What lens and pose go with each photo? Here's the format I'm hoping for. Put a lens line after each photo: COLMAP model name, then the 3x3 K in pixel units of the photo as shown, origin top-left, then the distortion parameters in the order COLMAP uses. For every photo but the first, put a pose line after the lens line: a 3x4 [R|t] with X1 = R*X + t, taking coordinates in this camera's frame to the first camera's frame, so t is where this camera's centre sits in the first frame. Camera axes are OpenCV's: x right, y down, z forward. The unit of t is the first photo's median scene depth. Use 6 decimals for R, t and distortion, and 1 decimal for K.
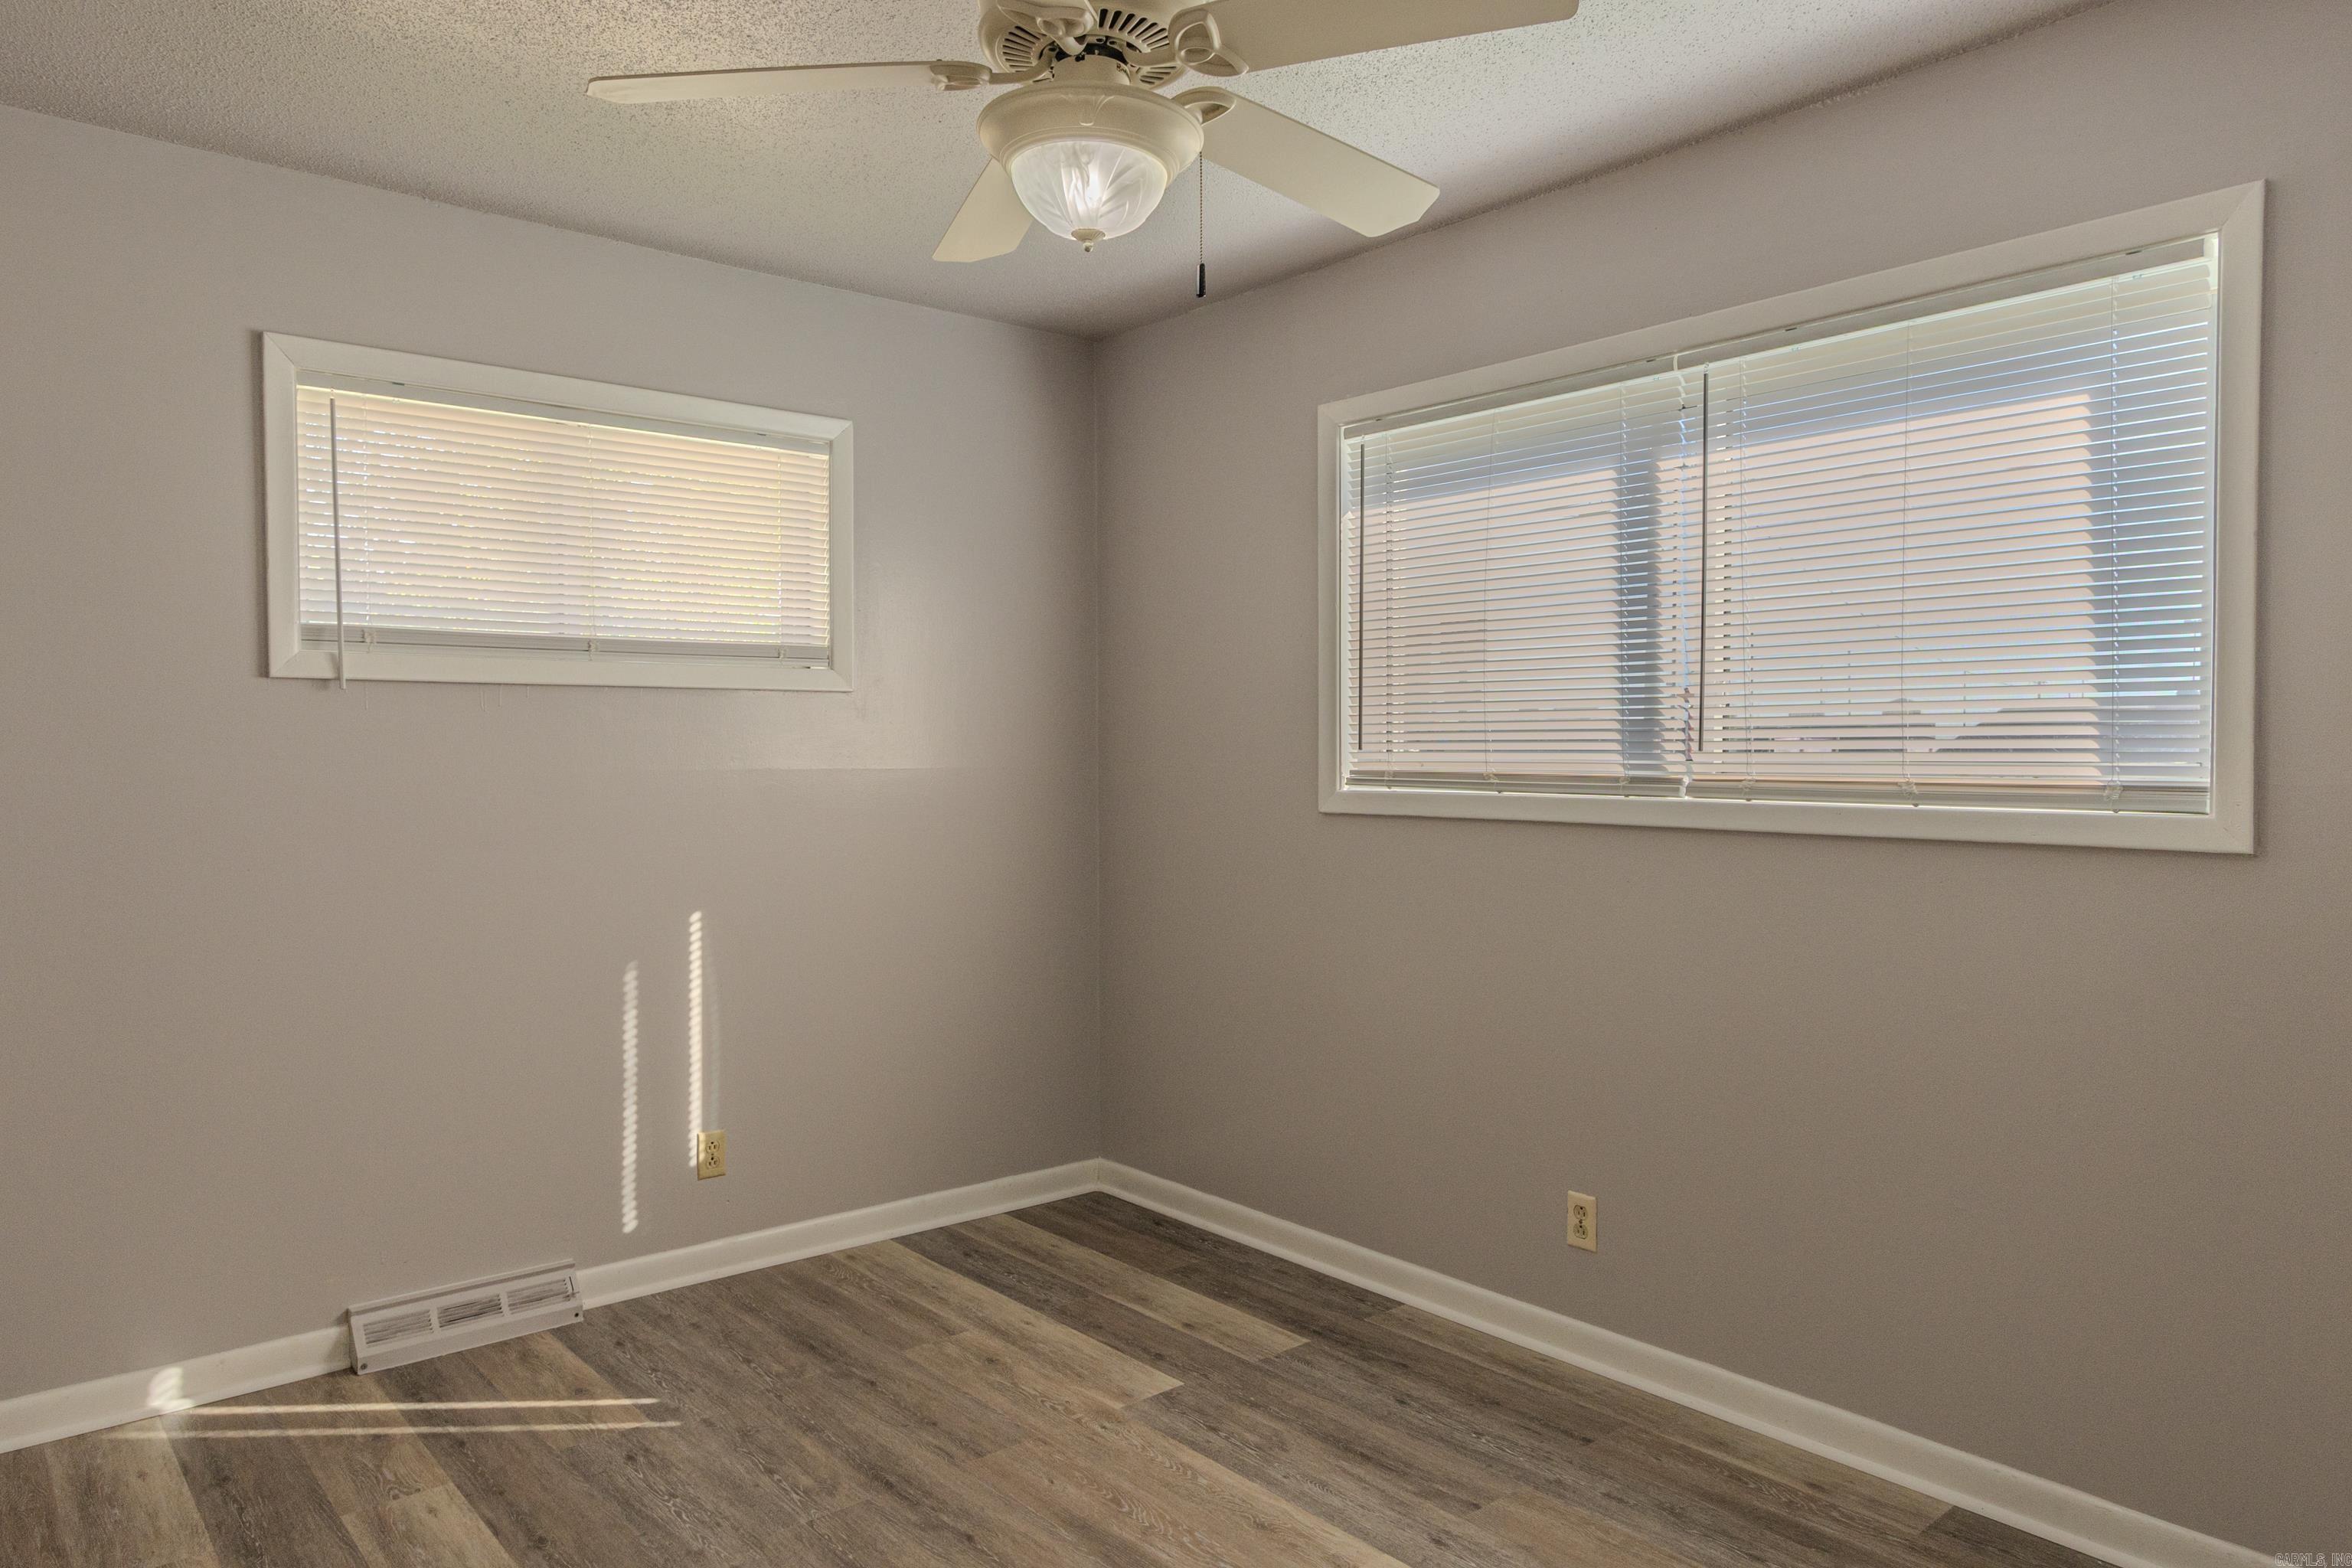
lens RADIAL K [[1534.2, 0, 1163.9], [0, 1534.2, 779.8], [0, 0, 1]] dist [0.022600, -0.009067]
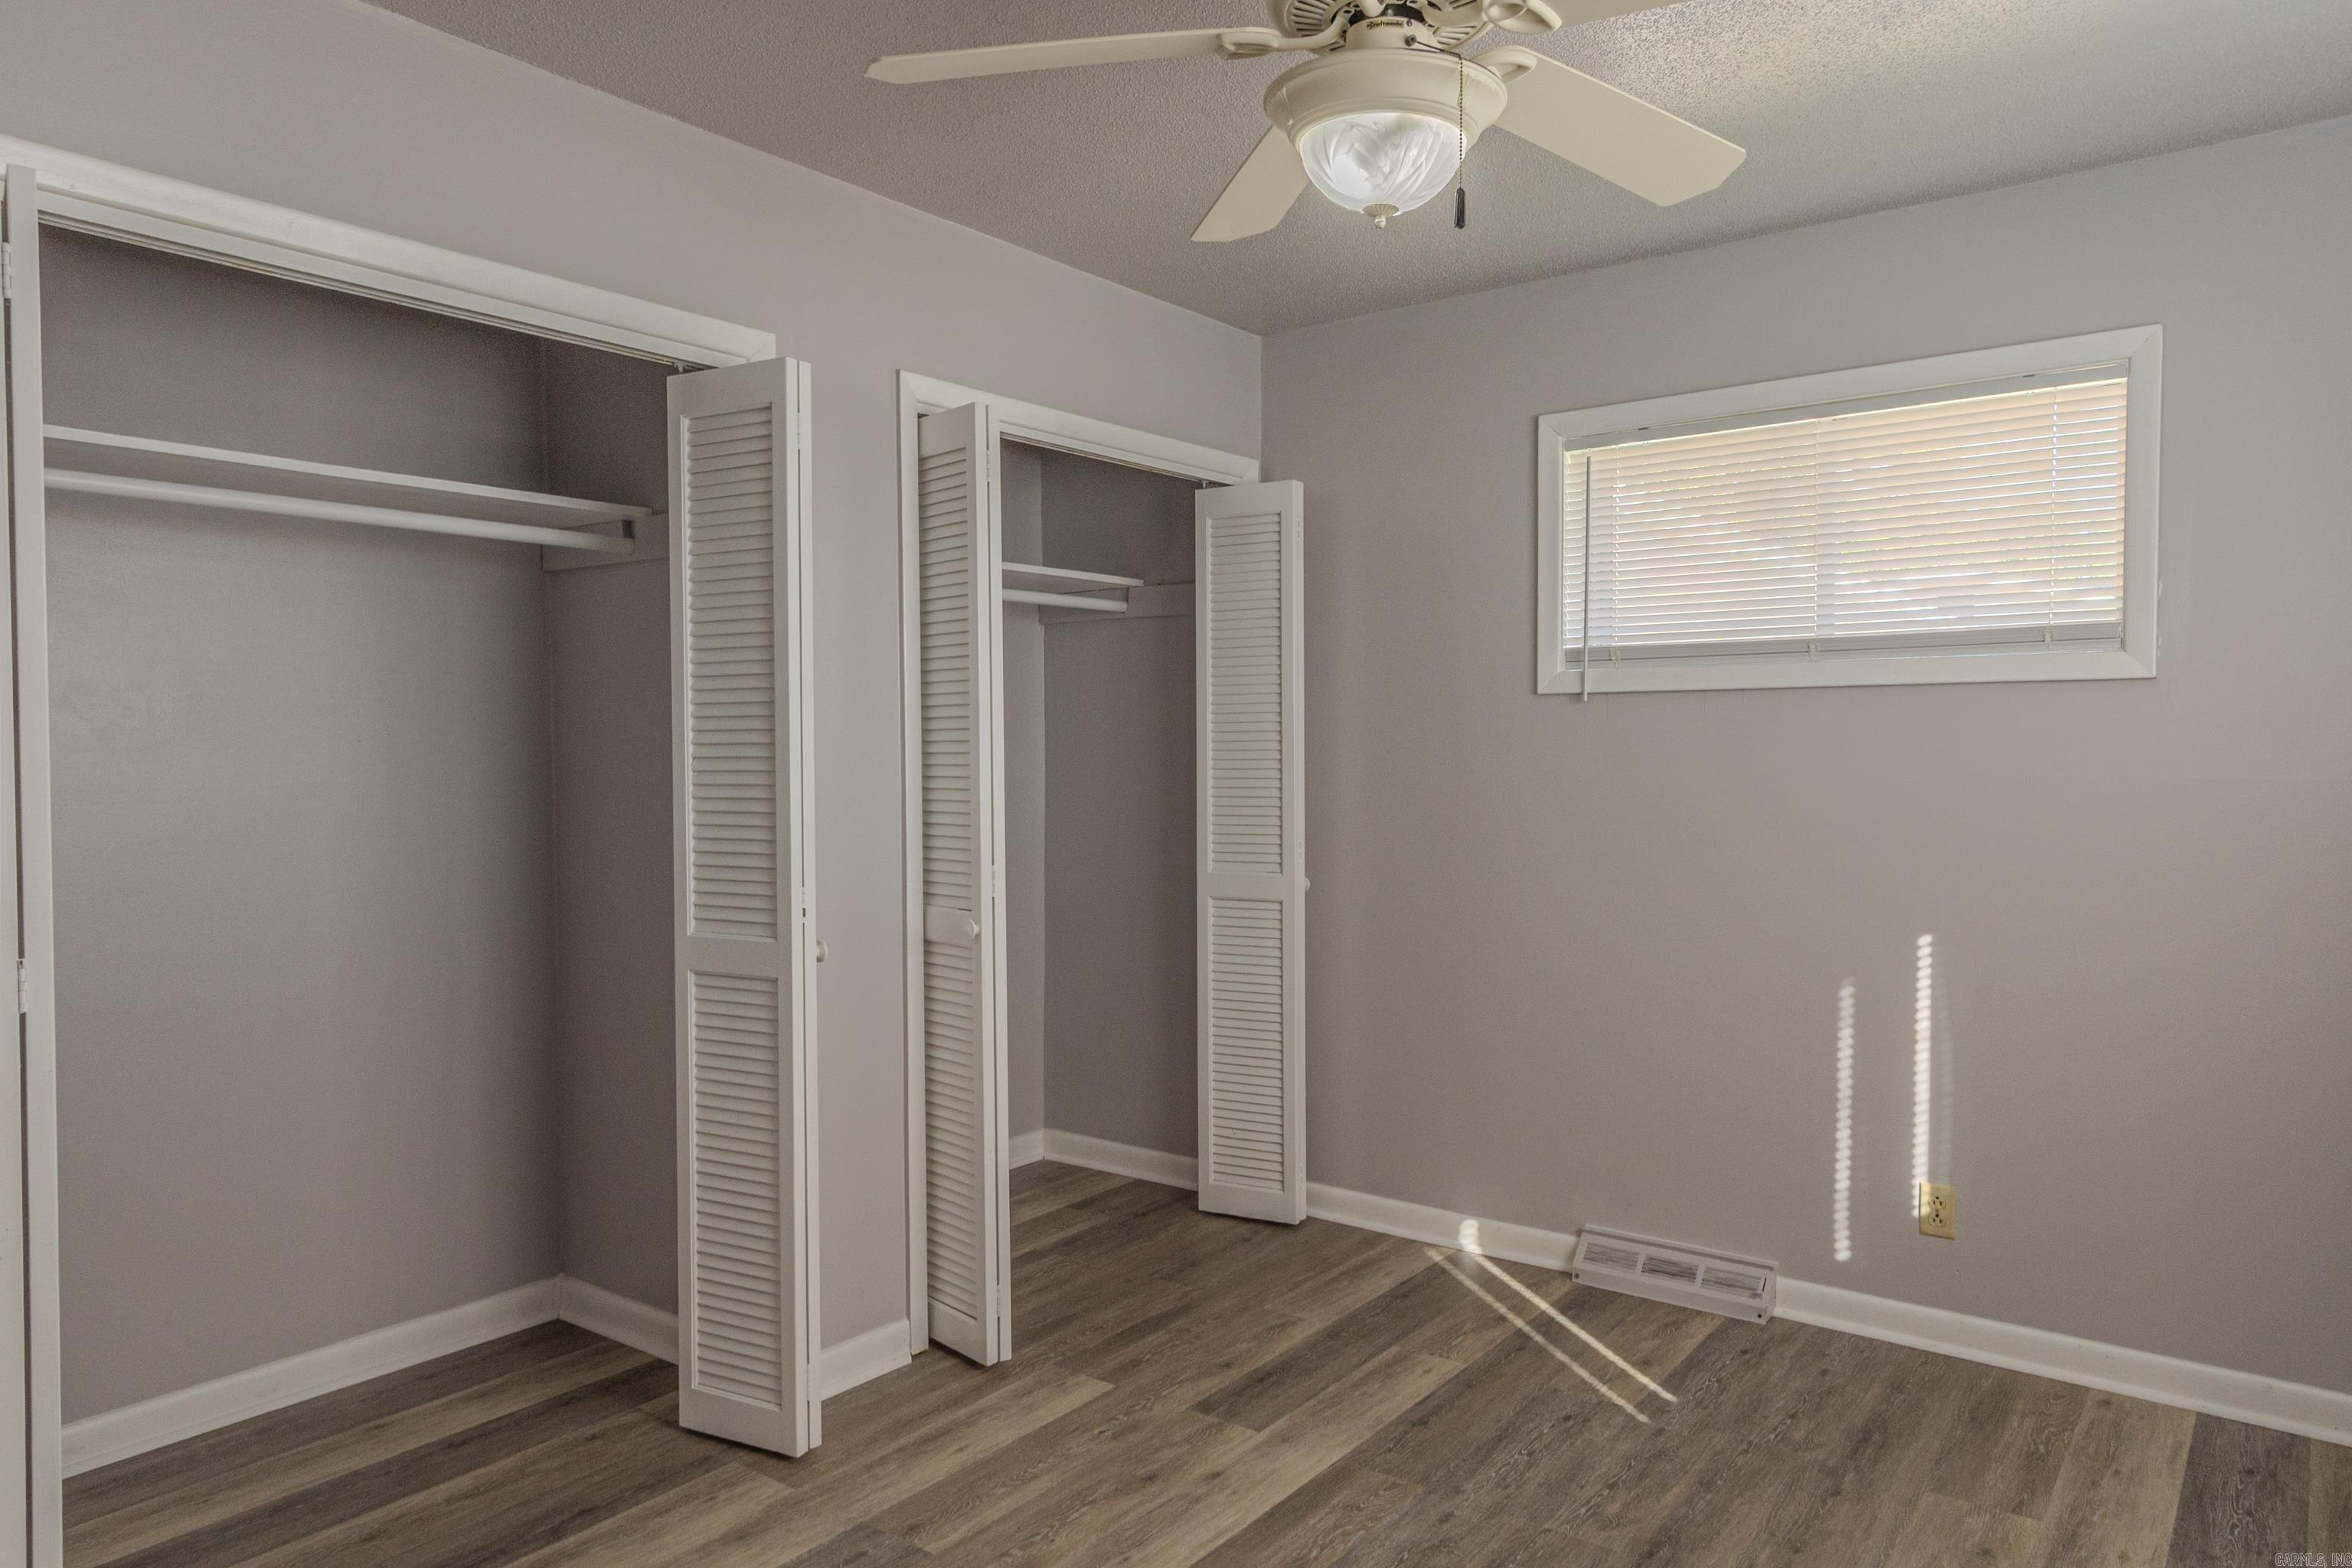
lens RADIAL K [[1534.2, 0, 1161.0], [0, 1534.2, 783.2], [0, 0, 1]] dist [0.022600, -0.009067]
pose [[0.208685, 0.024011, -0.977688, 0.499535], [-0.019177, 0.999607, 0.020456, -0.012663], [0.977795, 0.014481, 0.209064, 0.393864]]
